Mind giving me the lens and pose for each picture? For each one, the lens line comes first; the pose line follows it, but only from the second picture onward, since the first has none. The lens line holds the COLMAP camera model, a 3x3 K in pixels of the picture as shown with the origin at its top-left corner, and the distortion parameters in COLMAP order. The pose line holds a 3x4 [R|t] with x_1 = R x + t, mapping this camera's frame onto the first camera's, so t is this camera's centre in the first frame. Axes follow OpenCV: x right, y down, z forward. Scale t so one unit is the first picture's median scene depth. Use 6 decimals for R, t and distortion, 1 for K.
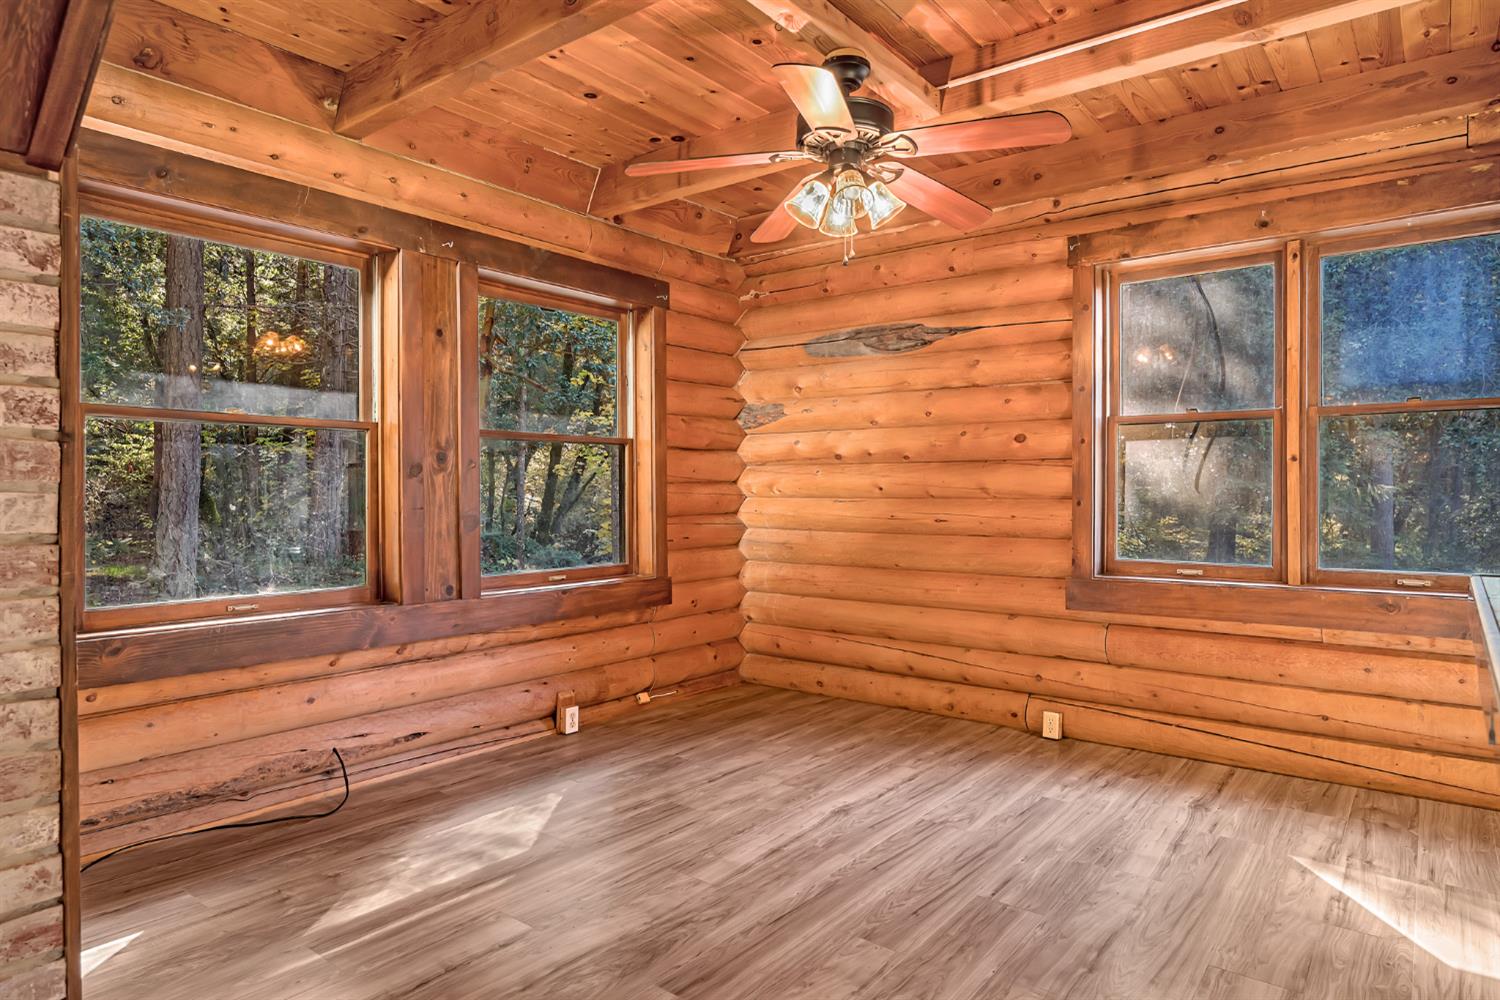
lens RADIAL K [[881.0, 0, 737.3], [0, 881.0, 490.5], [0, 0, 1]] dist [-0.008229, -0.000163]
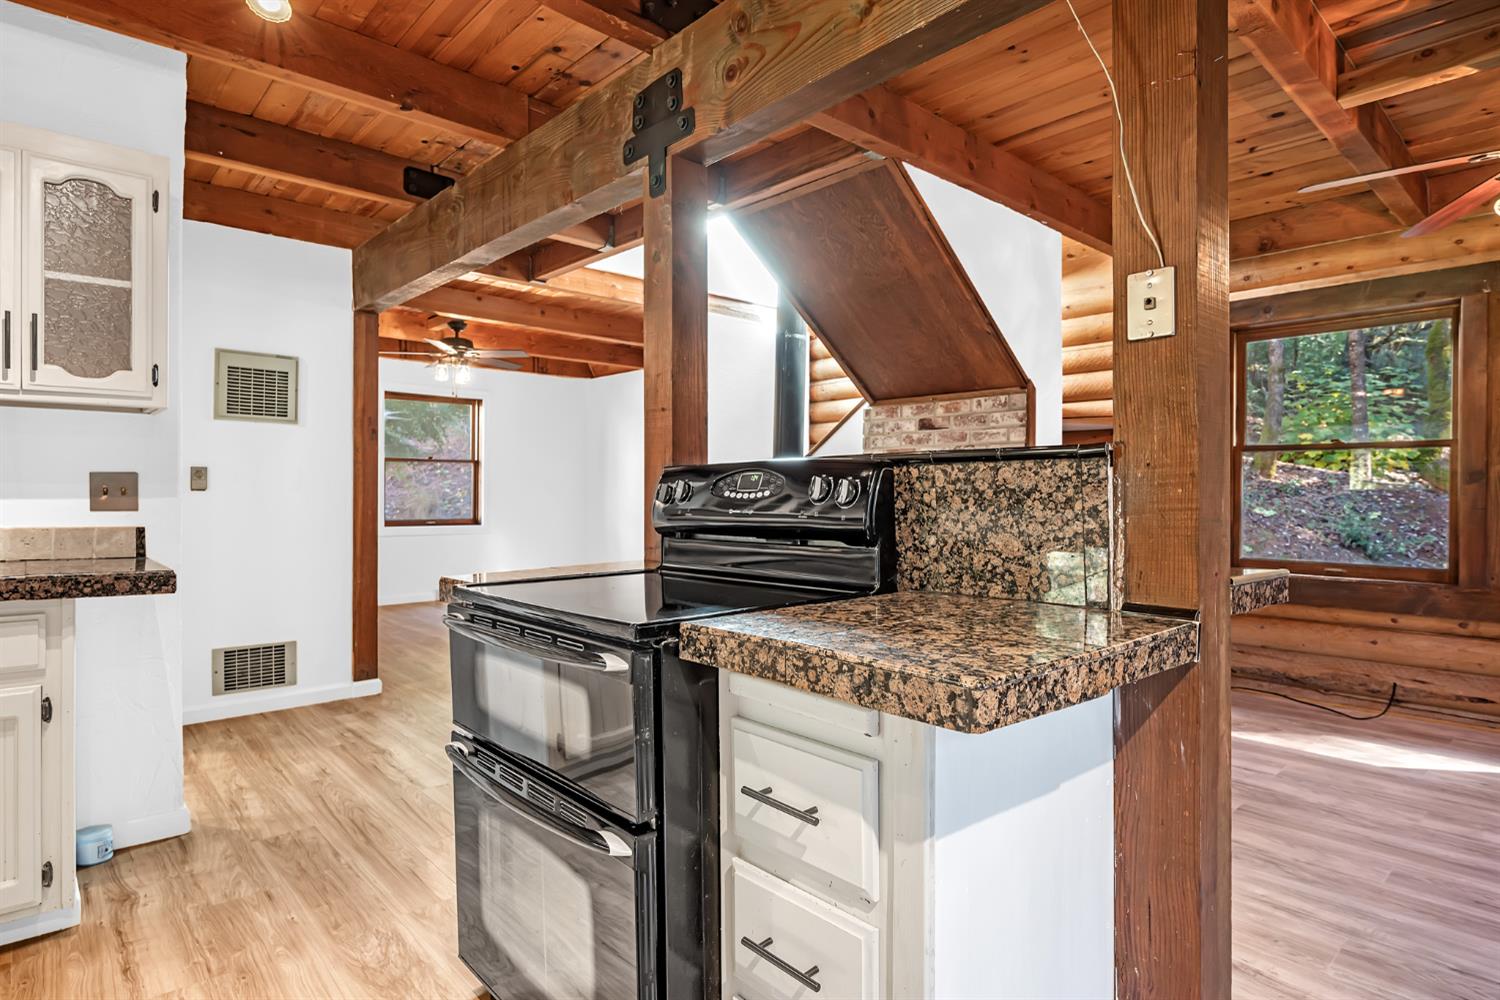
lens RADIAL K [[814.9, 0, 755.0], [0, 814.9, 490.2], [0, 0, 1]] dist [-0.011247, 0.000467]
pose [[-0.165110, 0.001050, -0.986275, 0.877929], [-0.002000, 0.999997, 0.001399, -0.004756], [0.986273, 0.002204, -0.165107, 0.212954]]
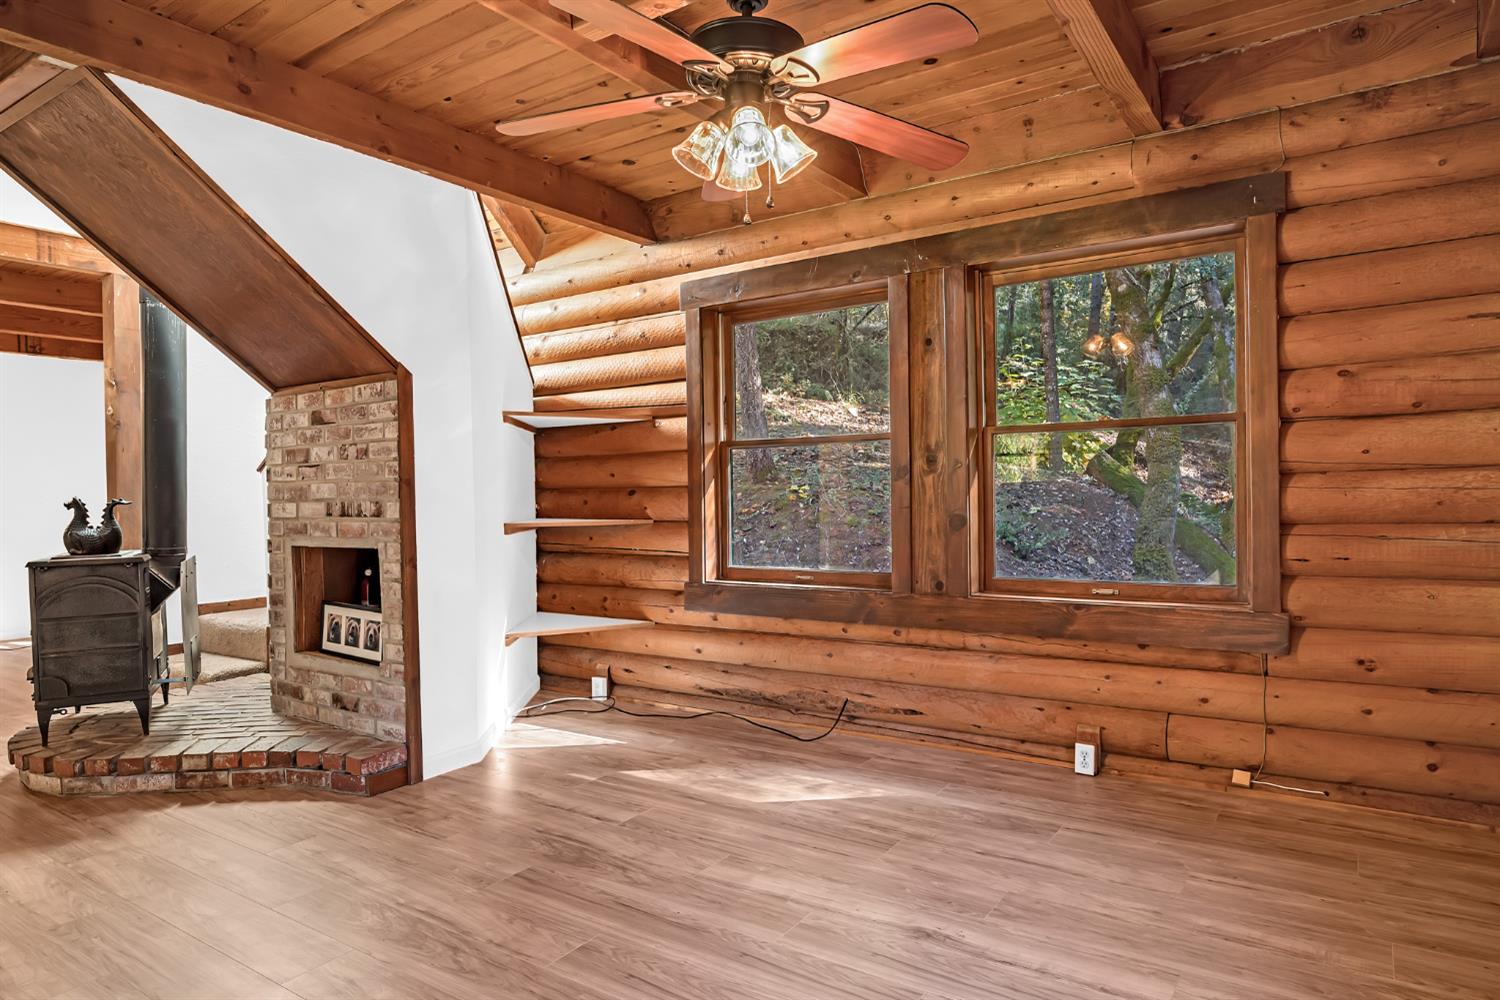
lens RADIAL K [[911.6, 0, 761.3], [0, 911.6, 505.7], [0, 0, 1]] dist [-0.015774, 0.001332]
pose [[0.077829, 0.015754, -0.996842, 0.764960], [0.019341, 0.999663, 0.017309, -0.004957], [0.996779, -0.020627, 0.077498, 0.731312]]
